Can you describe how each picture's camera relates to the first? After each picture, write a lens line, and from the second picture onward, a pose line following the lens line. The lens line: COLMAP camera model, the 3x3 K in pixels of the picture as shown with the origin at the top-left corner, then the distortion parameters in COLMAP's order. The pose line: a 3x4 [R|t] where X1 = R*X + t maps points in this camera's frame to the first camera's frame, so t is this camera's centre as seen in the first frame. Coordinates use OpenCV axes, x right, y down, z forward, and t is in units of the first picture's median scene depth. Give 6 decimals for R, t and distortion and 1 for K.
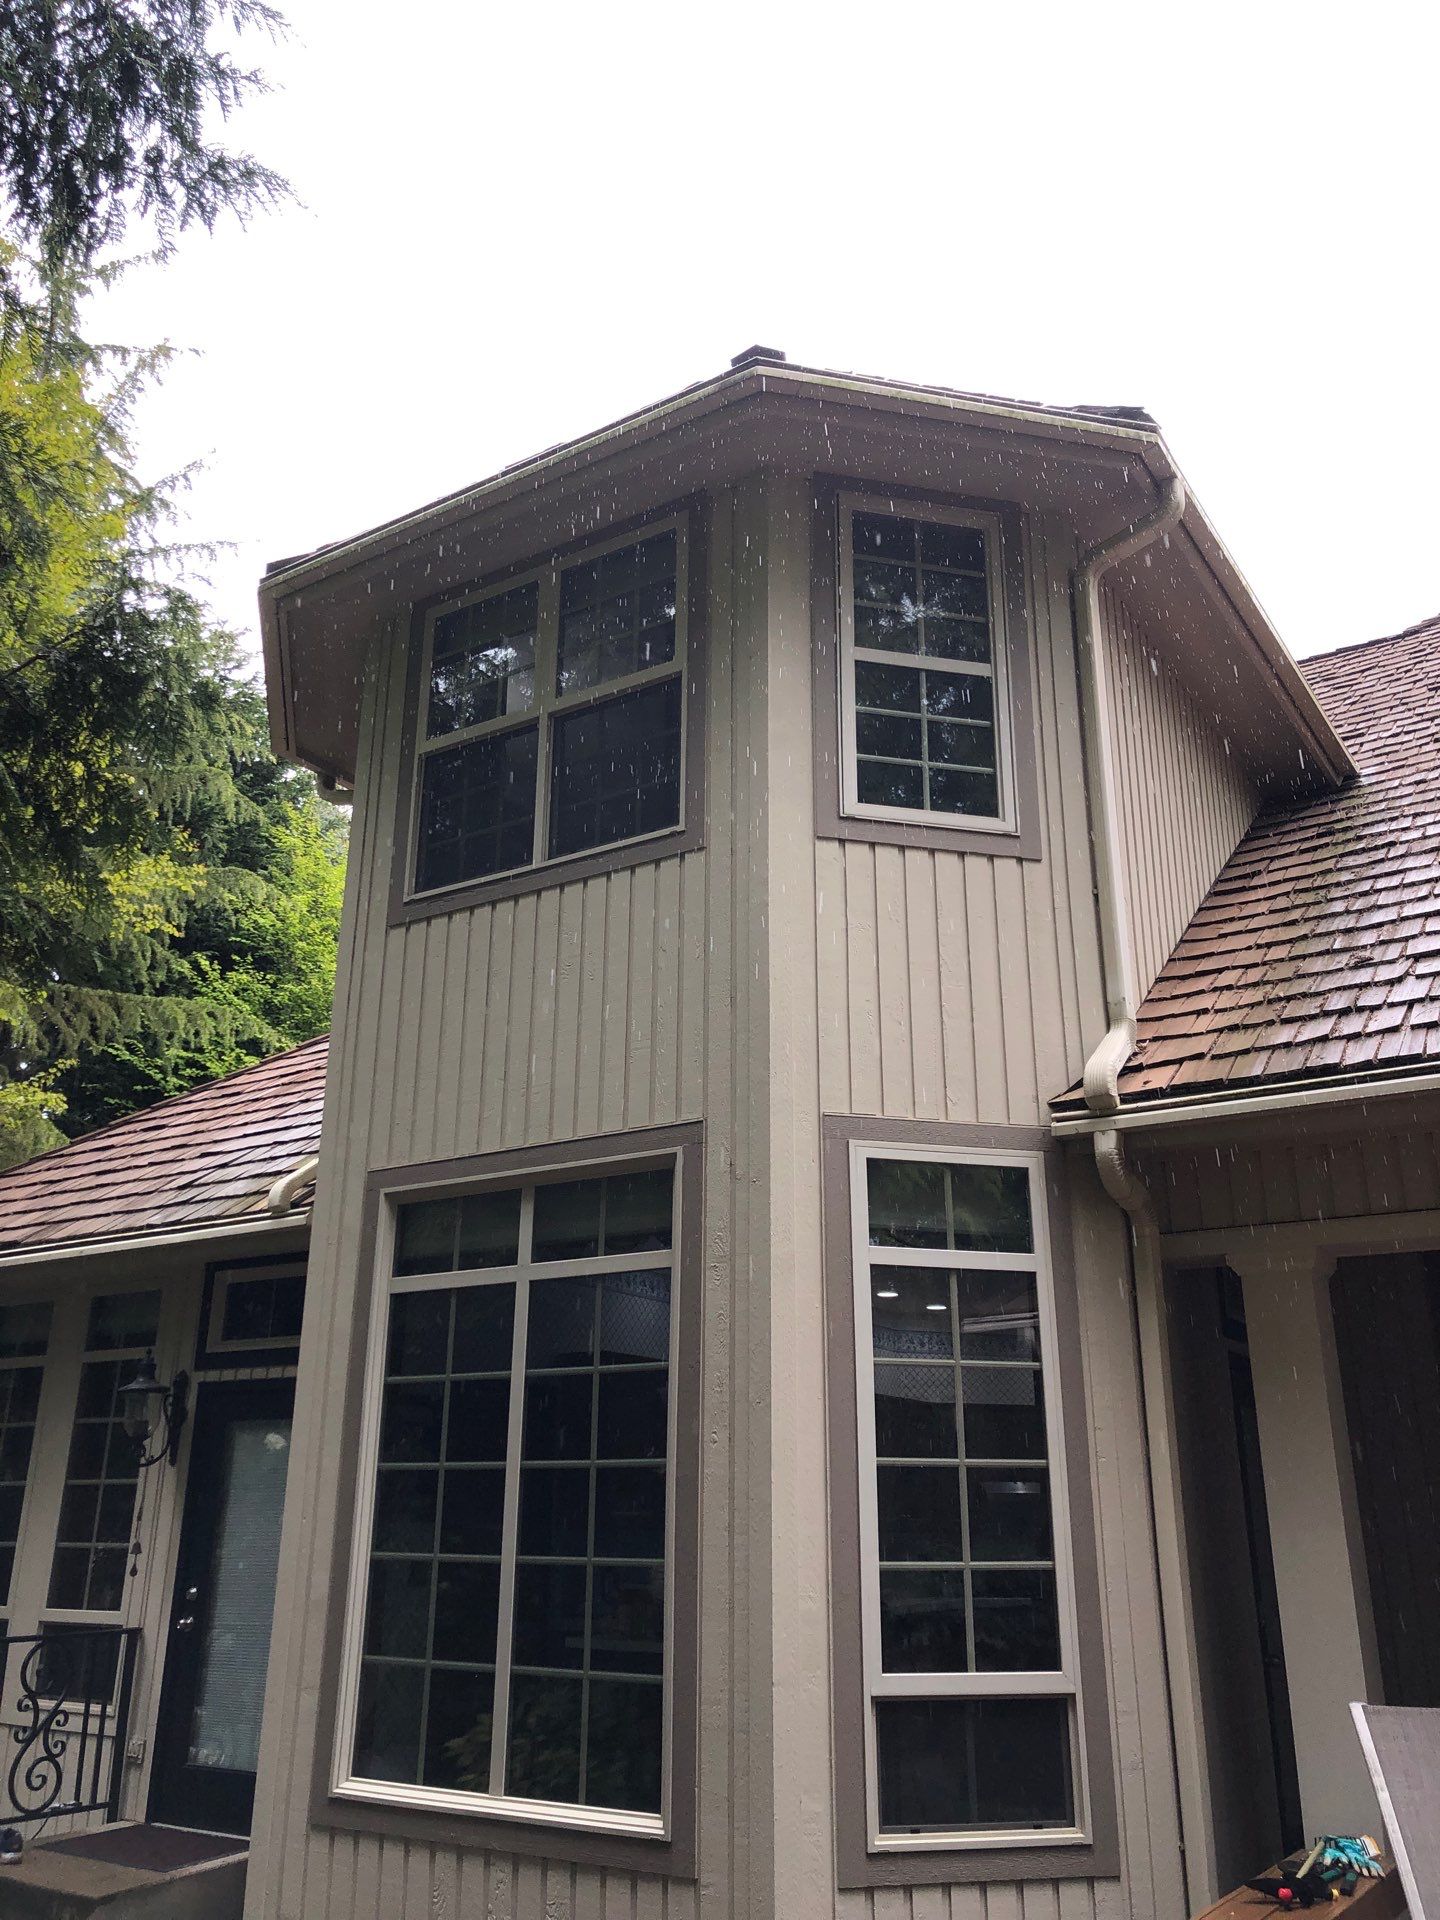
lens RADIAL K [[1582.3, 0, 725.0], [0, 1582.3, 965.6], [0, 0, 1]] dist [0.006370, 0.019716]
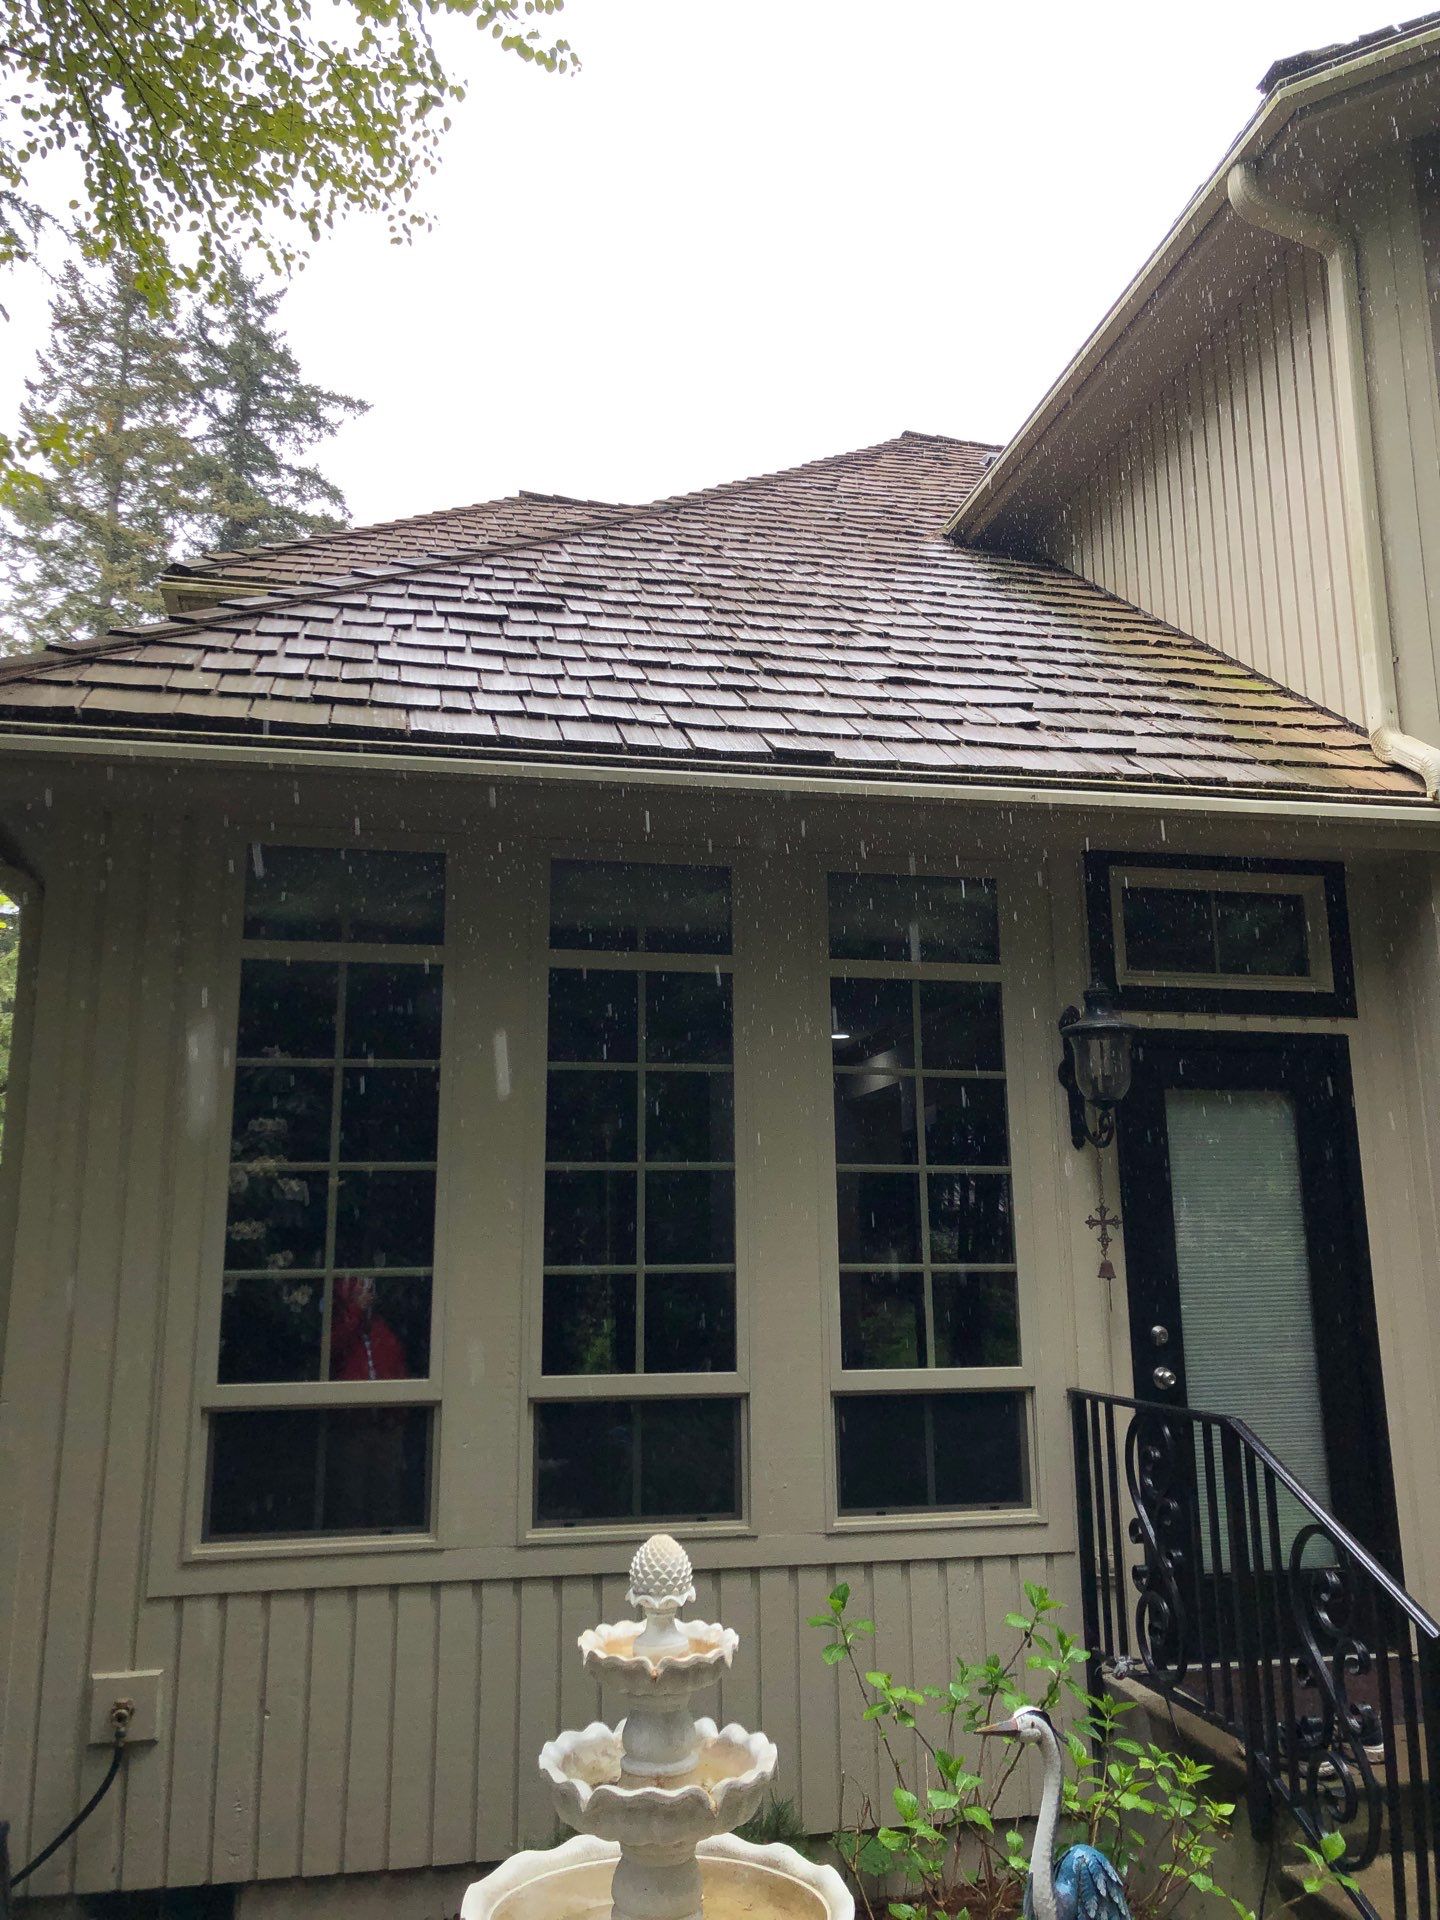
lens RADIAL K [[1418.1, 0, 720.0], [0, 1418.1, 960.0], [0, 0, 1]] dist [0.207155, 0.002102]
pose [[0.723499, 0.120429, 0.679740, -0.772275], [-0.226671, 0.971514, 0.069141, 0.207206], [-0.652050, -0.204101, 0.730187, 0.603244]]
